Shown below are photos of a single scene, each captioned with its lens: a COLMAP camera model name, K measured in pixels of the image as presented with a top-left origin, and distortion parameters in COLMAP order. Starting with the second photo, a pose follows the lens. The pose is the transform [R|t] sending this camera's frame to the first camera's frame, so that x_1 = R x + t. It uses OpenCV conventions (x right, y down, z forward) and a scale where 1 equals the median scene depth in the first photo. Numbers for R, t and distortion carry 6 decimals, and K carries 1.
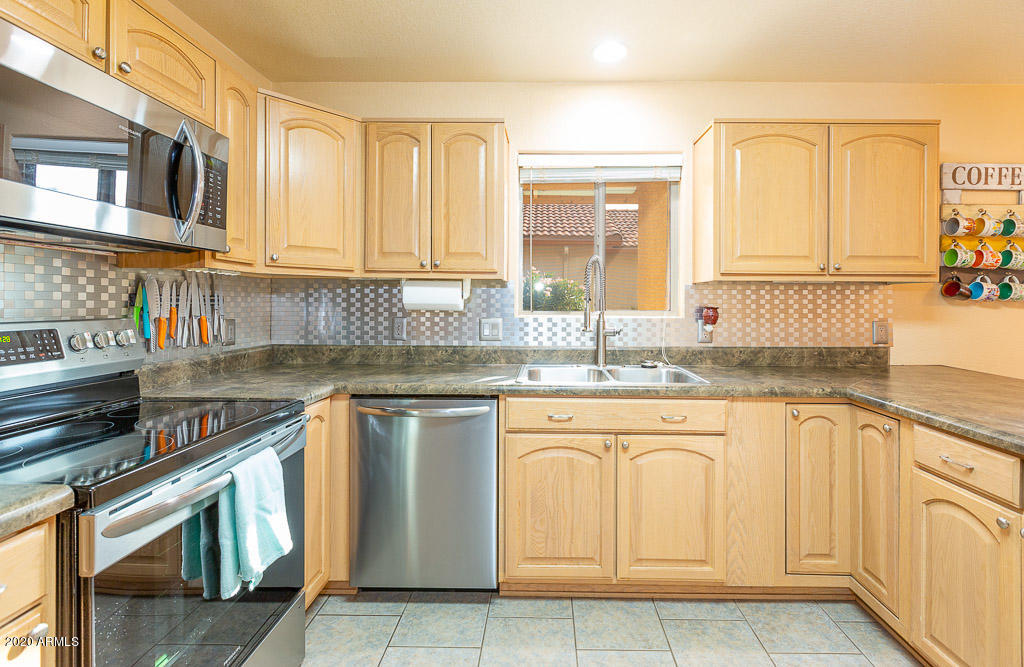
lens RADIAL K [[461.4, 0, 534.3], [0, 461.4, 299.6], [0, 0, 1]] dist [-0.004691, -0.000370]
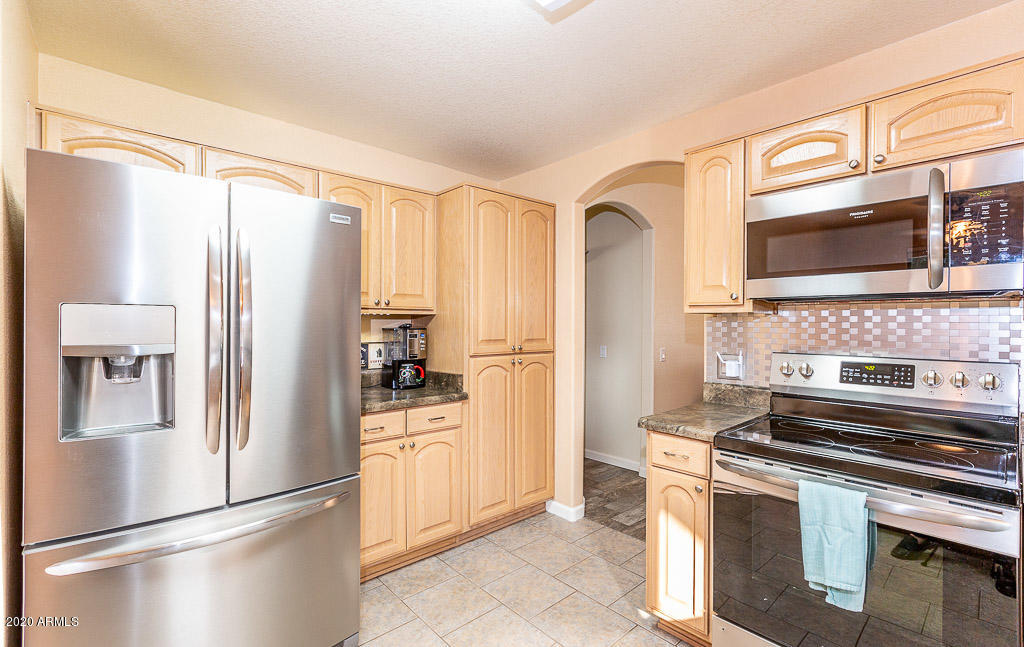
lens RADIAL K [[457.2, 0, 515.9], [0, 457.2, 326.2], [0, 0, 1]] dist [0.000690, -0.001606]
pose [[-0.729923, -0.015602, -0.683351, 0.438661], [-0.009197, 0.999873, -0.013004, -0.014977], [0.683467, -0.003207, -0.729974, 0.684239]]
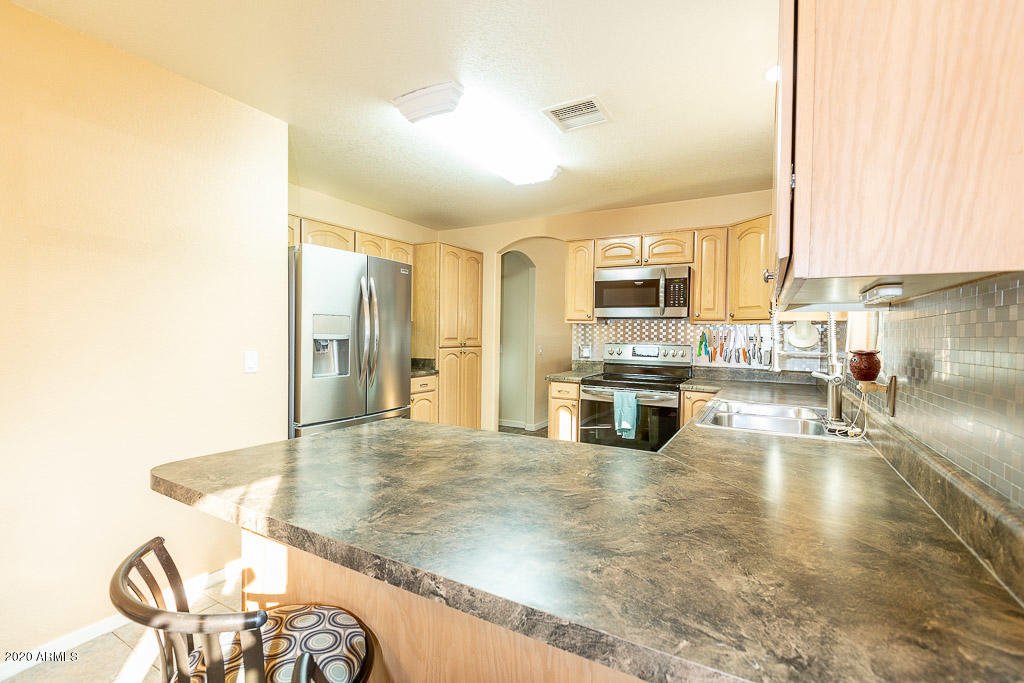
lens RADIAL K [[460.7, 0, 514.4], [0, 460.7, 342.6], [0, 0, 1]] dist [0.002047, -0.001377]
pose [[-0.478570, -0.005268, -0.878034, 1.258447], [-0.013881, 0.999902, 0.001567, 0.019375], [0.877940, 0.012938, -0.478596, 0.940720]]
